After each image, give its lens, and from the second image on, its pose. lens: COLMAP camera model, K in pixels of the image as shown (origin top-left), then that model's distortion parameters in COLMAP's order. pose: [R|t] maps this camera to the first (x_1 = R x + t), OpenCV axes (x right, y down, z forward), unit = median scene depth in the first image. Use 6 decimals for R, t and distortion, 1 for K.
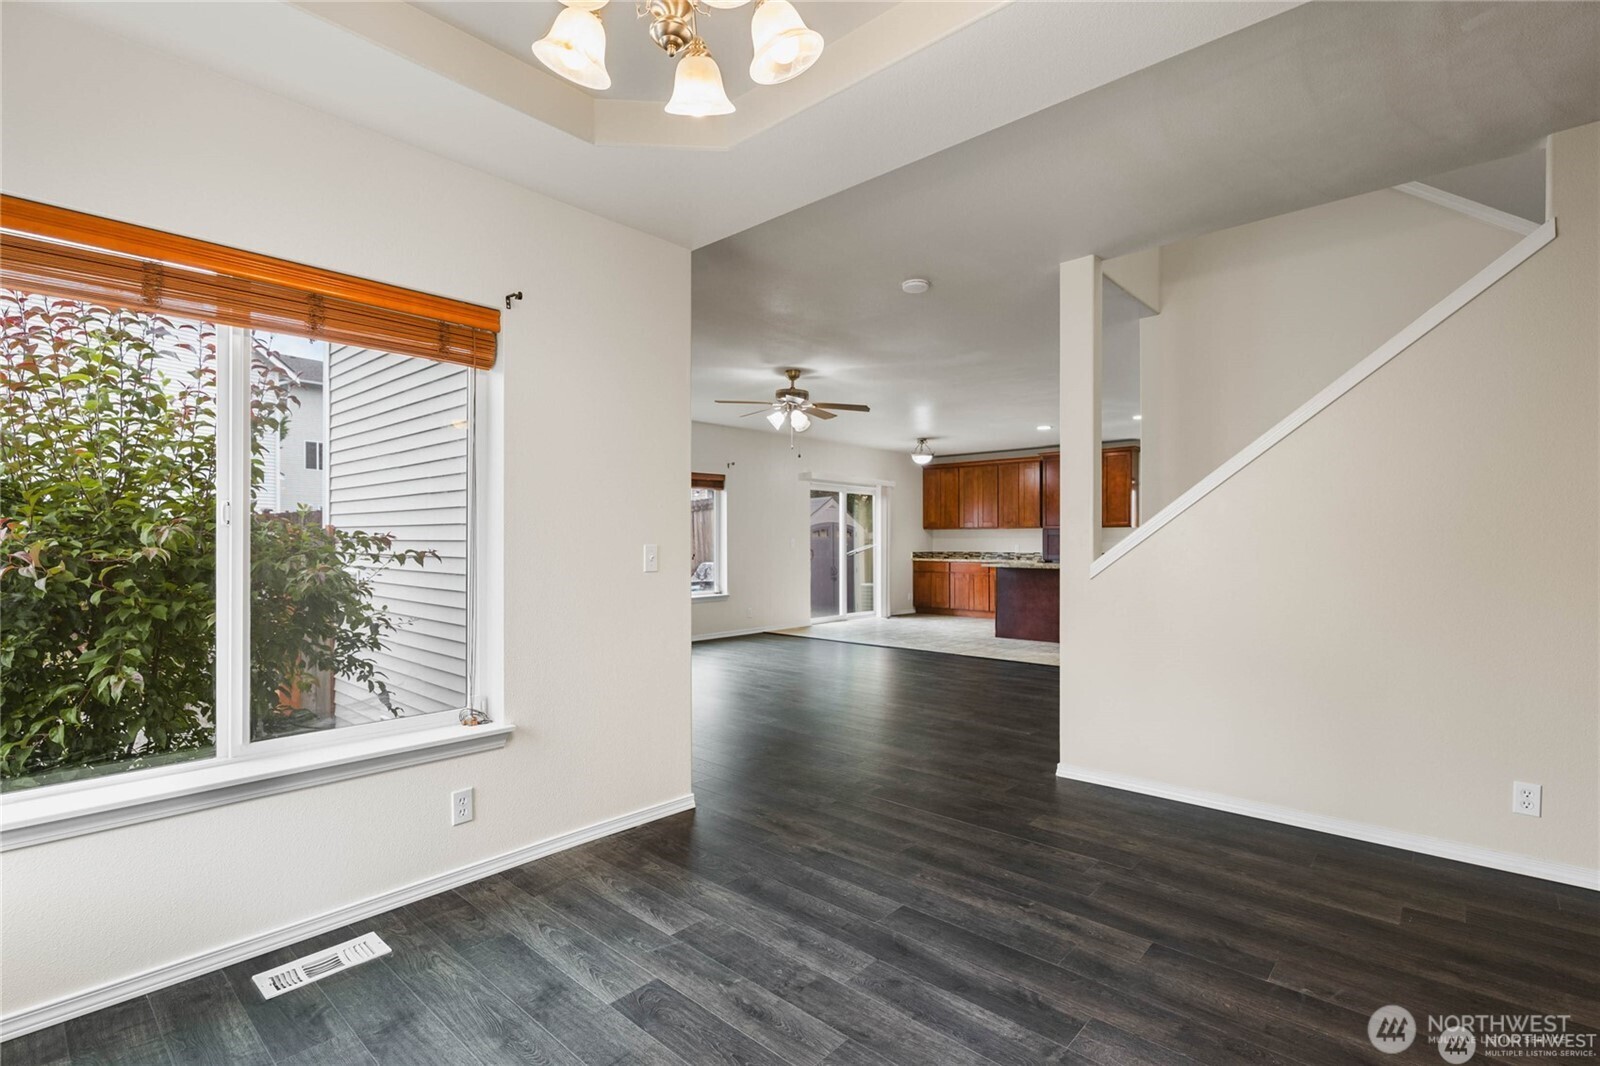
lens RADIAL K [[744.1, 0, 802.0], [0, 744.1, 536.0], [0, 0, 1]] dist [-0.001979, 0.002910]
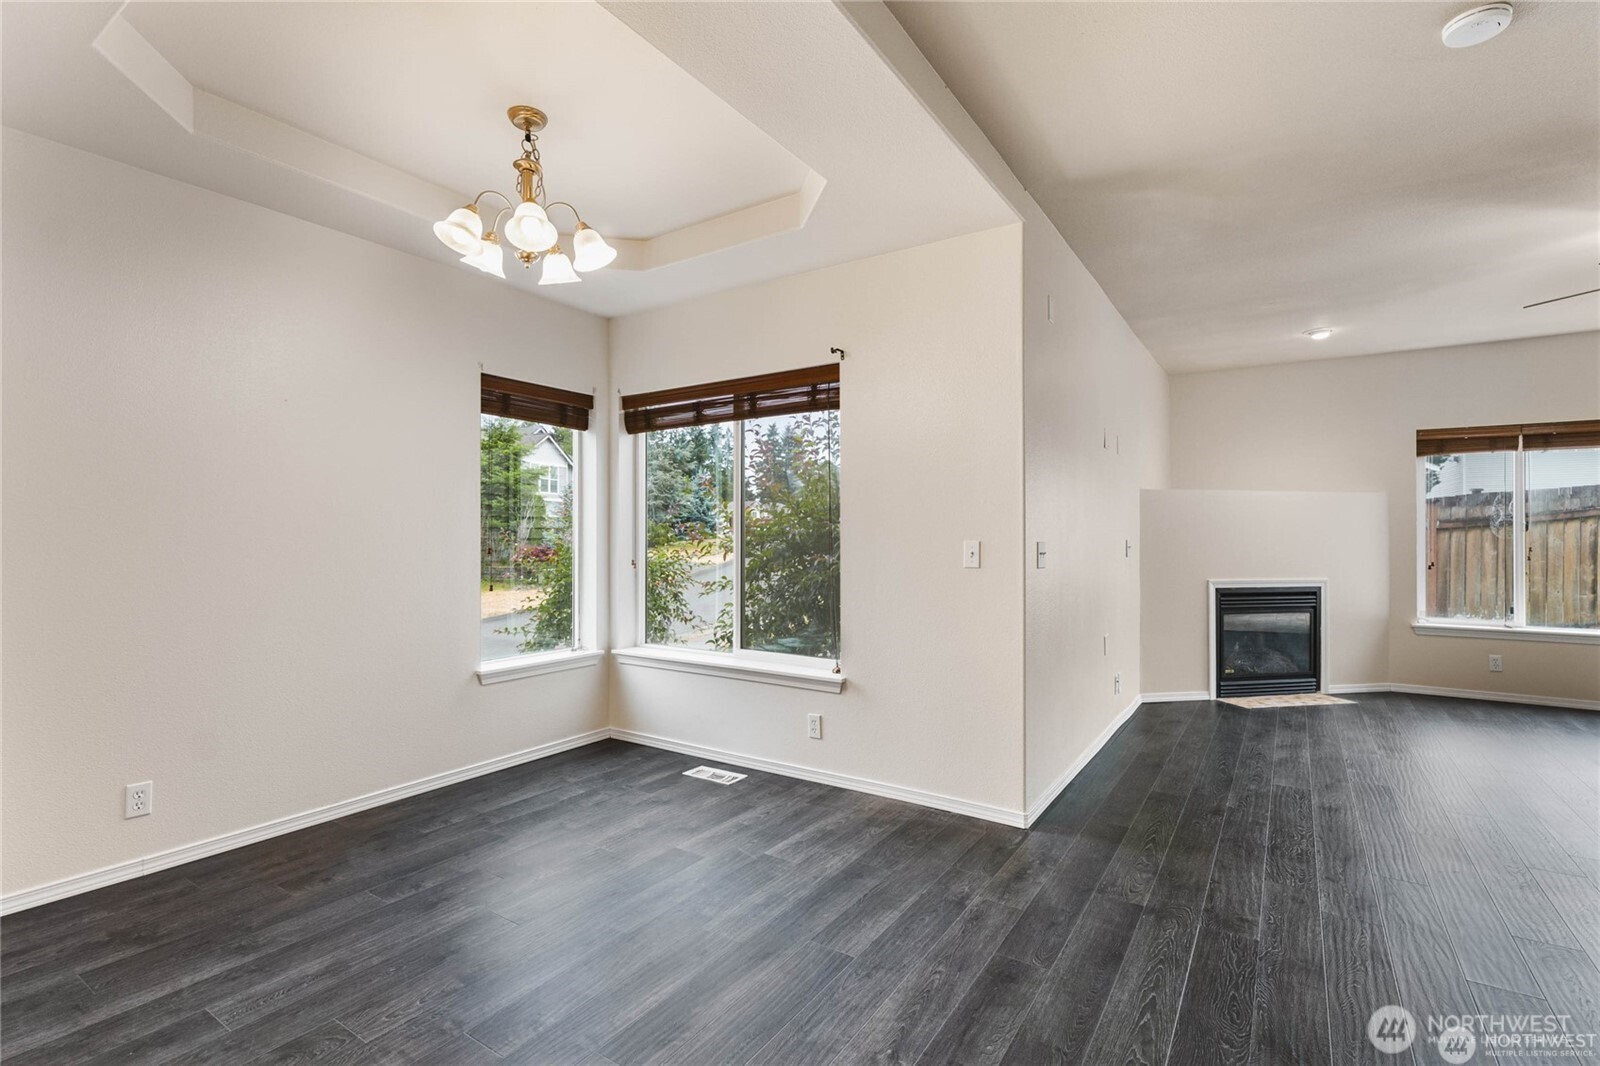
lens RADIAL K [[744.1, 0, 786.4], [0, 744.1, 532.0], [0, 0, 1]] dist [-0.001979, 0.002910]
pose [[0.132666, -0.006552, -0.991139, 0.971952], [0.008585, 0.999948, -0.005462, 0.005175], [0.991124, -0.007785, 0.132716, 0.798078]]
